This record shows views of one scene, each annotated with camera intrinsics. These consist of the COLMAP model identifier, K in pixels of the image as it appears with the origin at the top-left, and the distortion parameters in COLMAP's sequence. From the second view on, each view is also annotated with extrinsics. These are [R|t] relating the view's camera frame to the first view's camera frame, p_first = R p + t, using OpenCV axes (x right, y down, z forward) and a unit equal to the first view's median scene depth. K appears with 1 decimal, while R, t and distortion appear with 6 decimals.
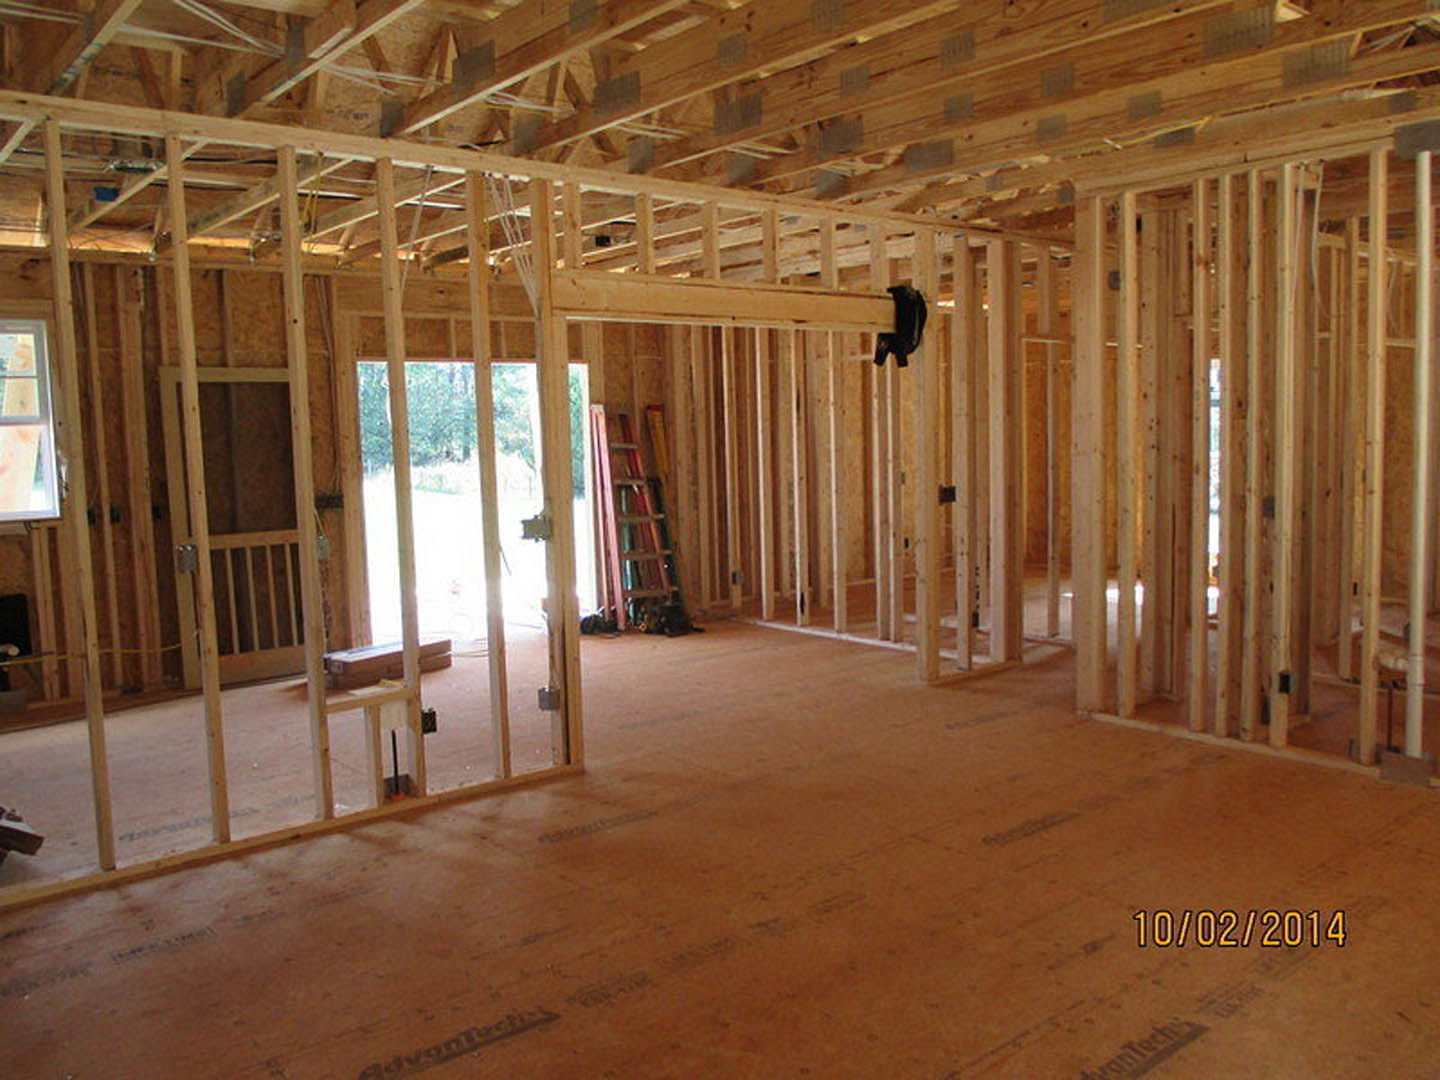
lens RADIAL K [[1204.7, 0, 718.4], [0, 1204.7, 543.7], [0, 0, 1]] dist [-0.030352, 0.011386]
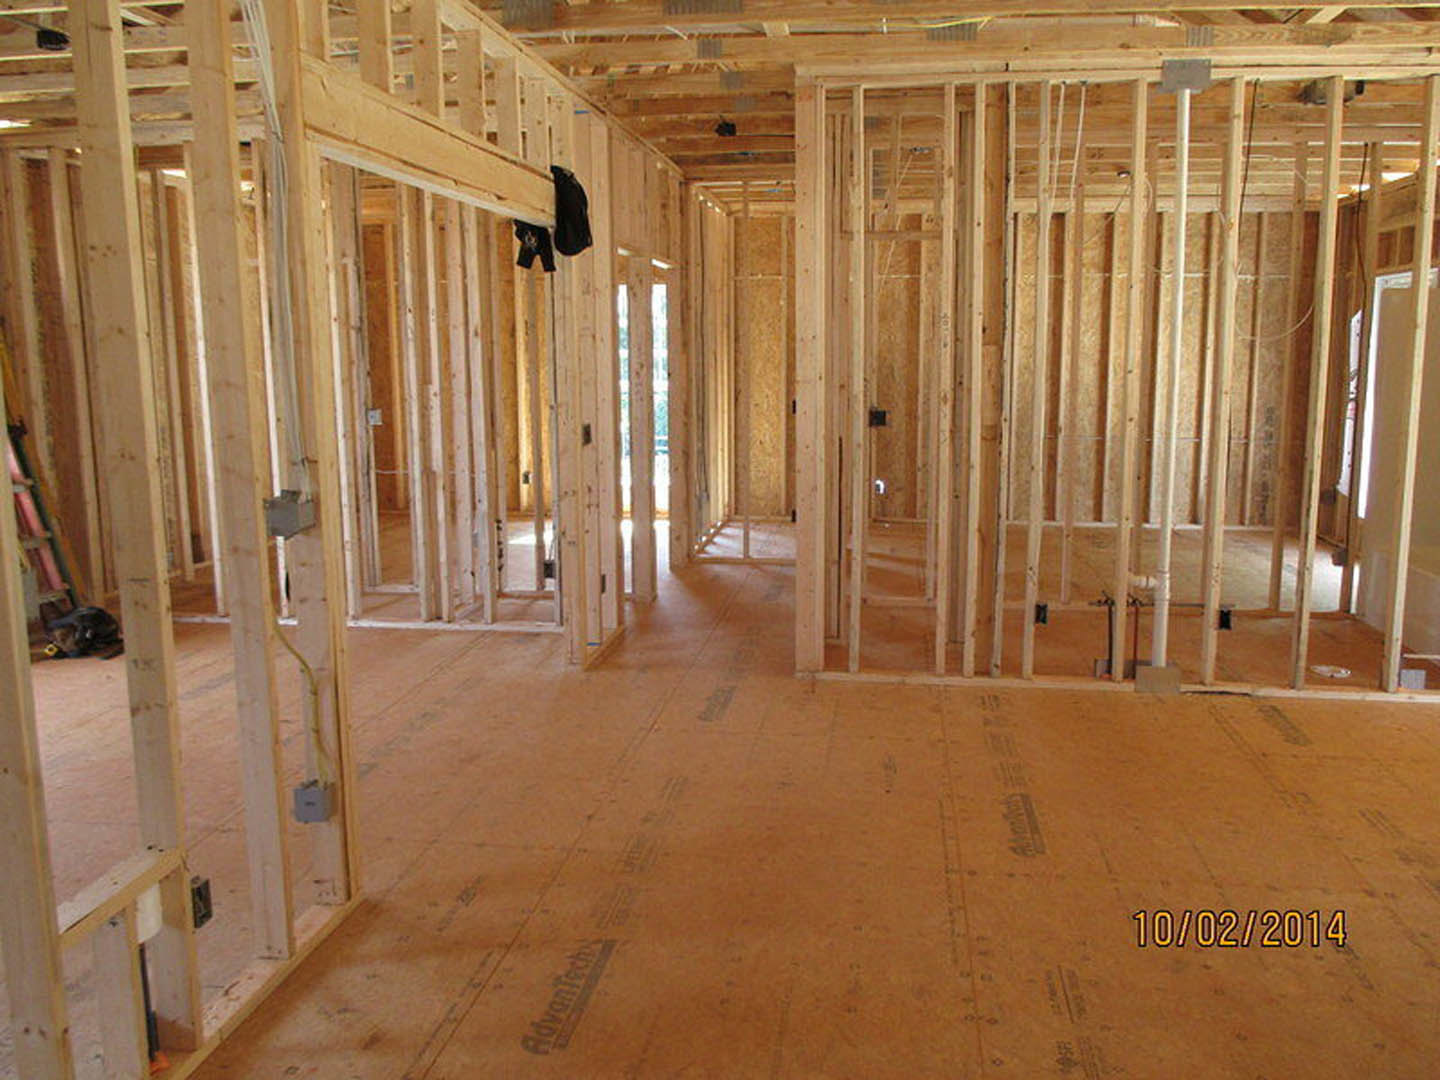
lens RADIAL K [[1204.7, 0, 720.6], [0, 1204.7, 535.9], [0, 0, 1]] dist [-0.030352, 0.011386]
pose [[0.736205, -0.087514, 0.671076, -0.396478], [0.054203, 0.996043, 0.070429, -0.033422], [-0.674584, -0.015476, 0.738035, 0.453776]]
